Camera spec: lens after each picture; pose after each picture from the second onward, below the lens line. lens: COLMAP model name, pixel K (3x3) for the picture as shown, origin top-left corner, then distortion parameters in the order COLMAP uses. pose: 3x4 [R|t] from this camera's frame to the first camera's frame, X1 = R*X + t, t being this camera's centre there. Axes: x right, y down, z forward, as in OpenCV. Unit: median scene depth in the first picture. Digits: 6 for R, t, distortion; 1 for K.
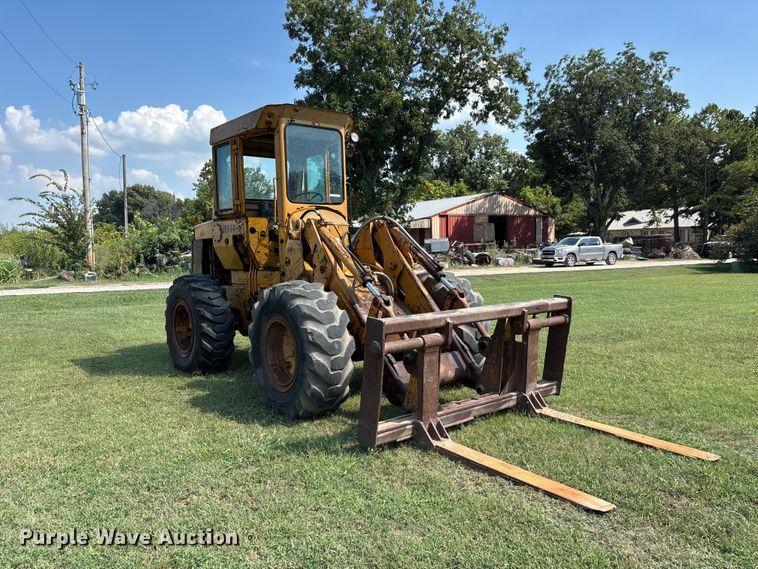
lens RADIAL K [[575.7, 0, 376.0], [0, 575.7, 285.2], [0, 0, 1]] dist [0.051541, -0.062432]
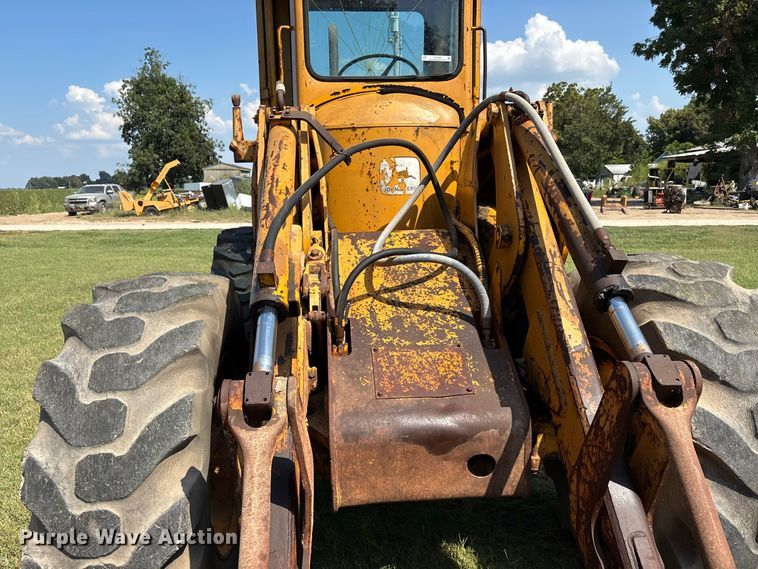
lens RADIAL K [[575.7, 0, 376.0], [0, 575.7, 285.2], [0, 0, 1]] dist [0.051541, -0.062432]
pose [[0.829498, 0.096983, -0.550024, 0.154316], [-0.033271, 0.991640, 0.124675, -0.045059], [0.557517, -0.085118, 0.825790, 0.657713]]
